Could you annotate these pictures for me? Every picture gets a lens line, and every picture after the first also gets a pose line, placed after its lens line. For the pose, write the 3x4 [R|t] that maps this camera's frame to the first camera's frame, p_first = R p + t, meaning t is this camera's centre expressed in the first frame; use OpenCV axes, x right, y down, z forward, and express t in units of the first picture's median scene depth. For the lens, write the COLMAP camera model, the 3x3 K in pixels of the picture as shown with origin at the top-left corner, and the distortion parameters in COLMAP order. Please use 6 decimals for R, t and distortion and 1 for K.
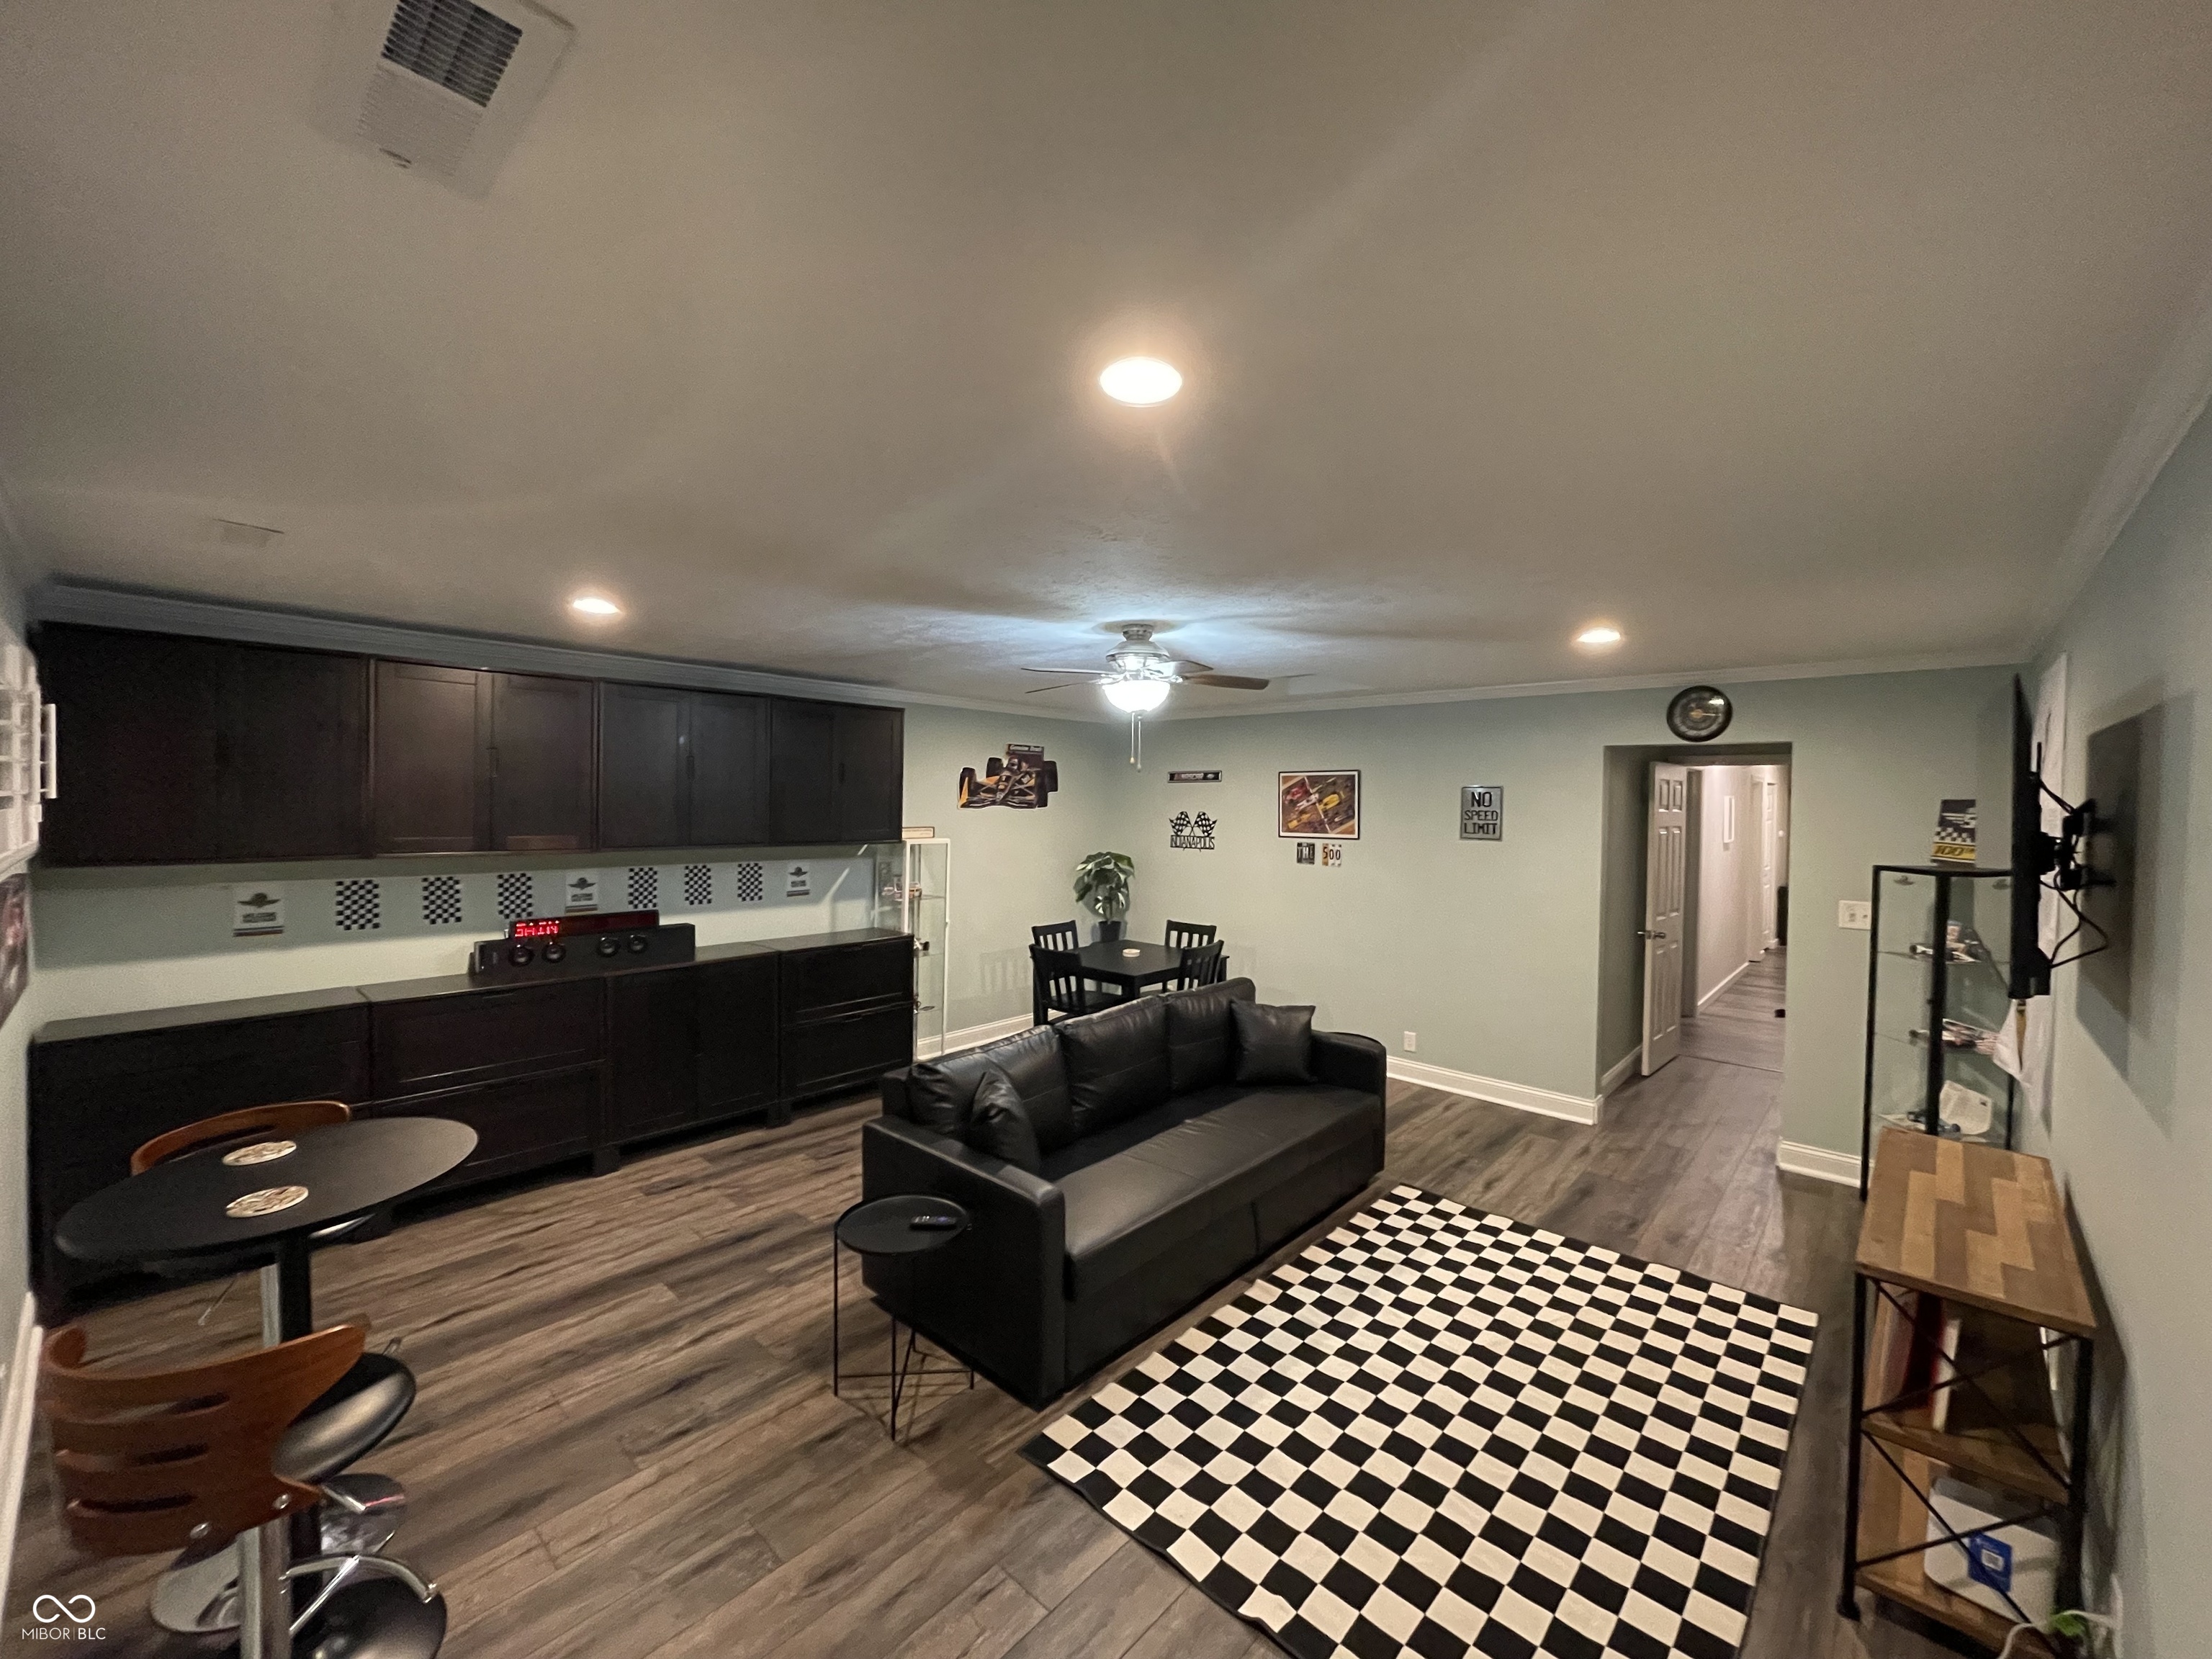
lens RADIAL K [[903.2, 0, 1108.5], [0, 903.2, 827.8], [0, 0, 1]] dist [-0.000780, 0.001116]
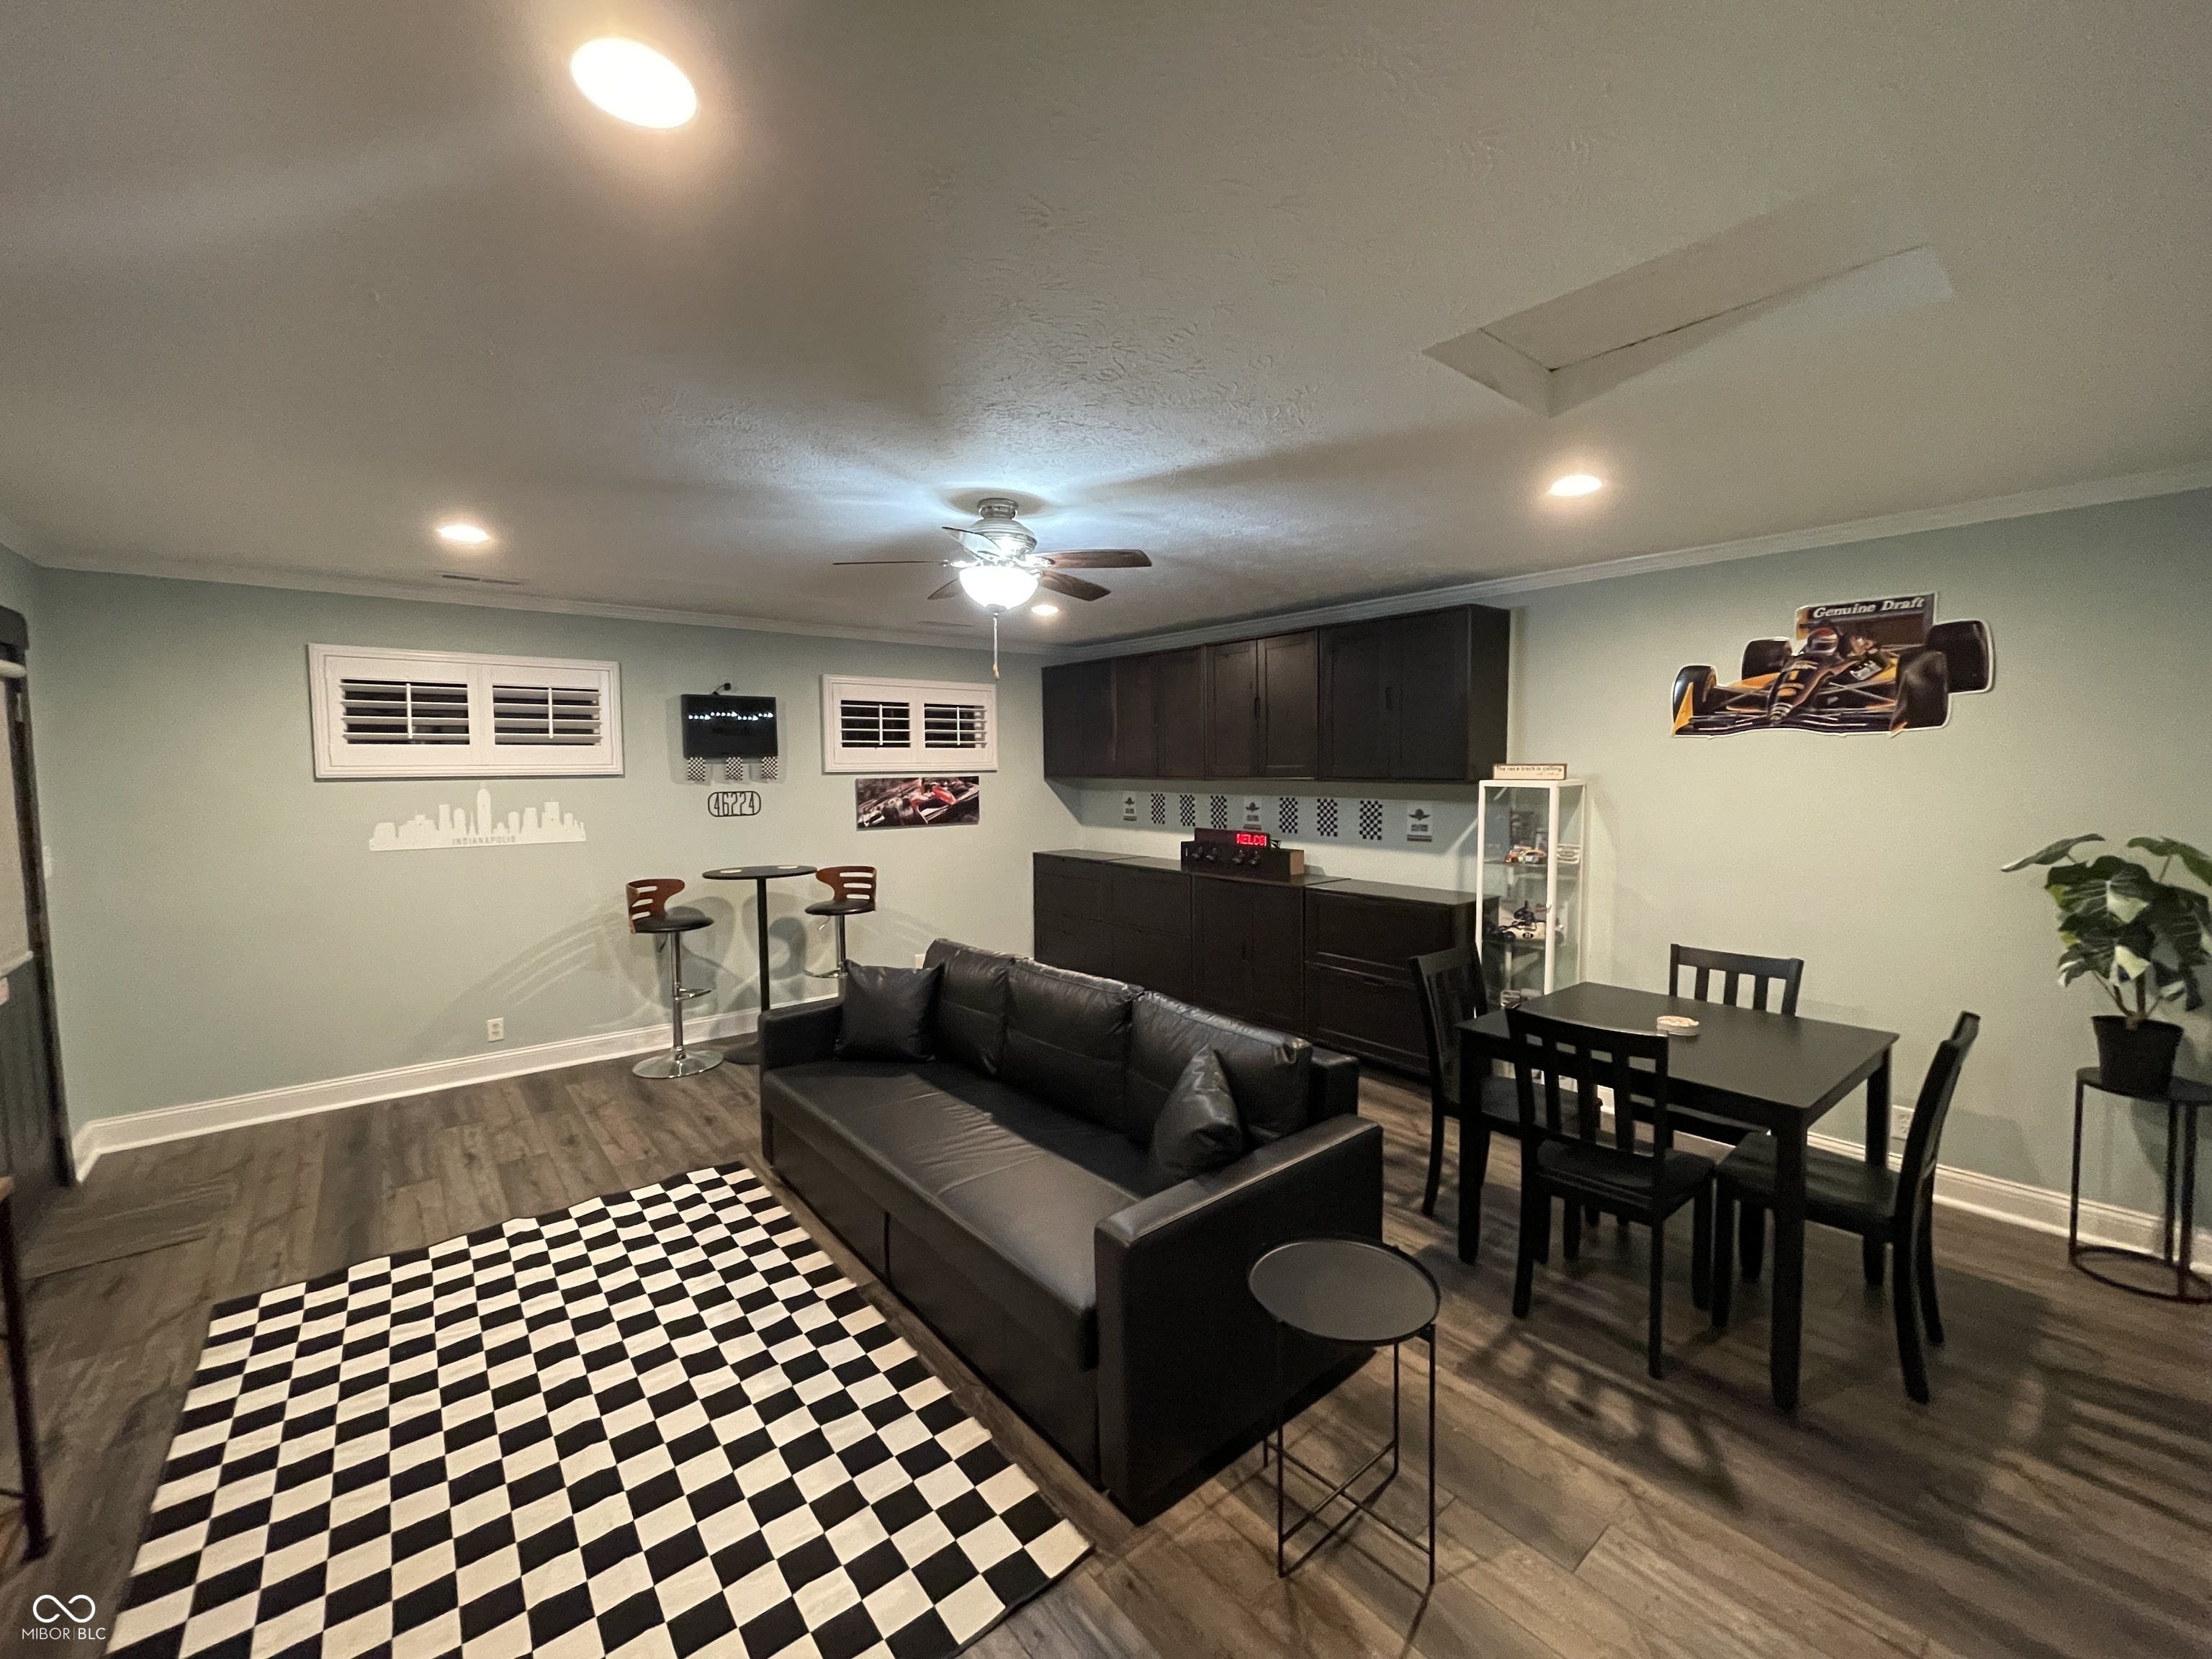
lens RADIAL K [[903.2, 0, 1112.5], [0, 903.2, 820.2], [0, 0, 1]] dist [-0.000780, 0.001116]
pose [[-0.152044, 0.063556, -0.986328, 0.579367], [-0.009319, 0.997794, 0.065732, -0.001457], [0.988330, 0.019186, -0.151116, 0.831434]]
